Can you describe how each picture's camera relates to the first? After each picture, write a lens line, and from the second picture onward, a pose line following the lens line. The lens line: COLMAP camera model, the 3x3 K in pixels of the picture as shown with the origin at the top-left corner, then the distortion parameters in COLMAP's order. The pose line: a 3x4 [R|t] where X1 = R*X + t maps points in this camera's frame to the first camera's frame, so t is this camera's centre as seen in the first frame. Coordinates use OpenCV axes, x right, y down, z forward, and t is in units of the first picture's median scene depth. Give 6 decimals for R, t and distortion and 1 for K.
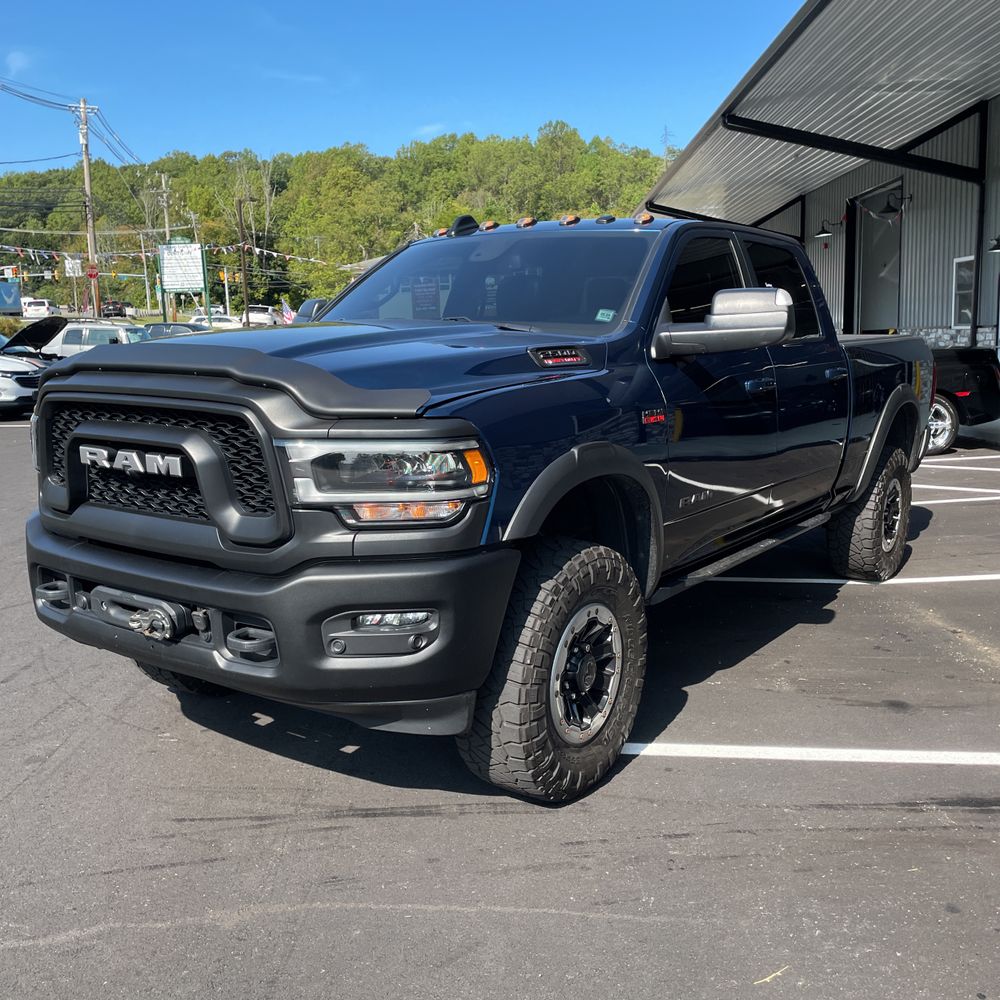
lens RADIAL K [[1033.7, 0, 502.3], [0, 1033.7, 510.4], [0, 0, 1]] dist [0.033358, 0.000000]
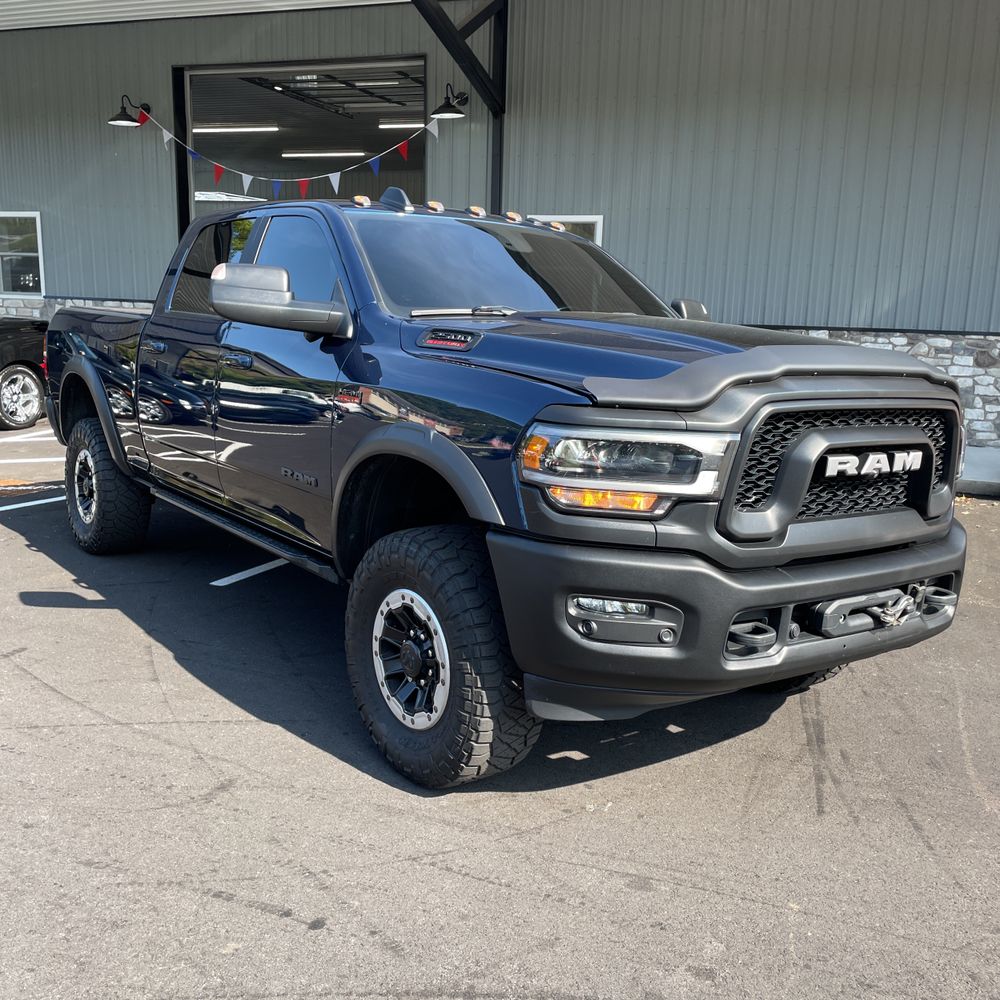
lens RADIAL K [[1033.7, 0, 499.6], [0, 1033.7, 499.8], [0, 0, 1]] dist [0.033358, 0.000000]
pose [[0.301148, -0.151854, 0.941409, -1.373885], [0.109729, 0.986199, 0.123977, -0.171928], [-0.947243, 0.065965, 0.313655, 1.000122]]
